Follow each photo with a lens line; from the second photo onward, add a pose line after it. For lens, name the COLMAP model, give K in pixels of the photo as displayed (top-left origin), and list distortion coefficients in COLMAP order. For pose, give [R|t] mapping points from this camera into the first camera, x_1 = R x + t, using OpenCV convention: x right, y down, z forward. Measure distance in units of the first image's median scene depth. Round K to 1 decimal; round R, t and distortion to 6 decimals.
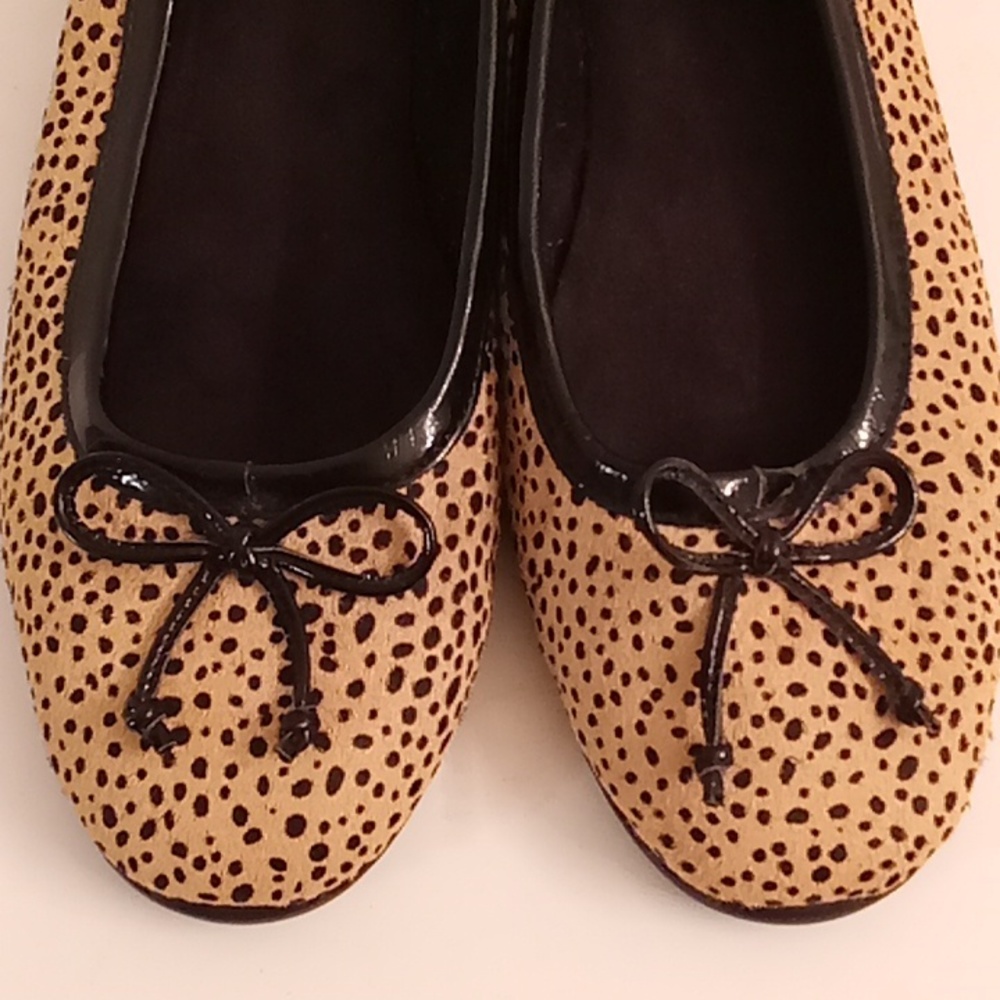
lens RADIAL K [[1490.8, 0, 504.8], [0, 1490.8, 461.6], [0, 0, 1]] dist [0.281596, 0.102853]
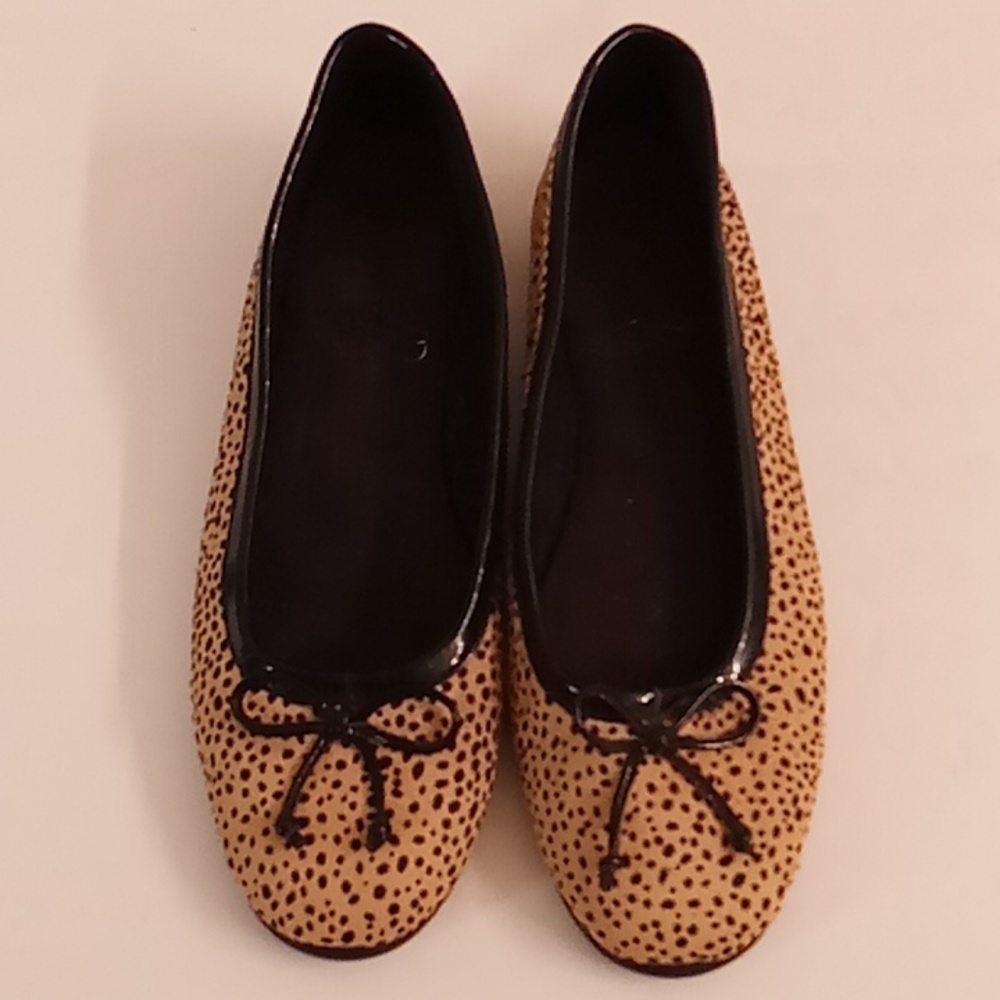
lens RADIAL K [[1490.8, 0, 504.8], [0, 1490.8, 461.6], [0, 0, 1]] dist [0.281596, 0.102853]
pose [[0.995554, 0.035783, -0.087131, 0.134644], [-0.048027, 0.988591, -0.142760, 0.002262], [0.081028, 0.146310, 0.985915, -0.682903]]
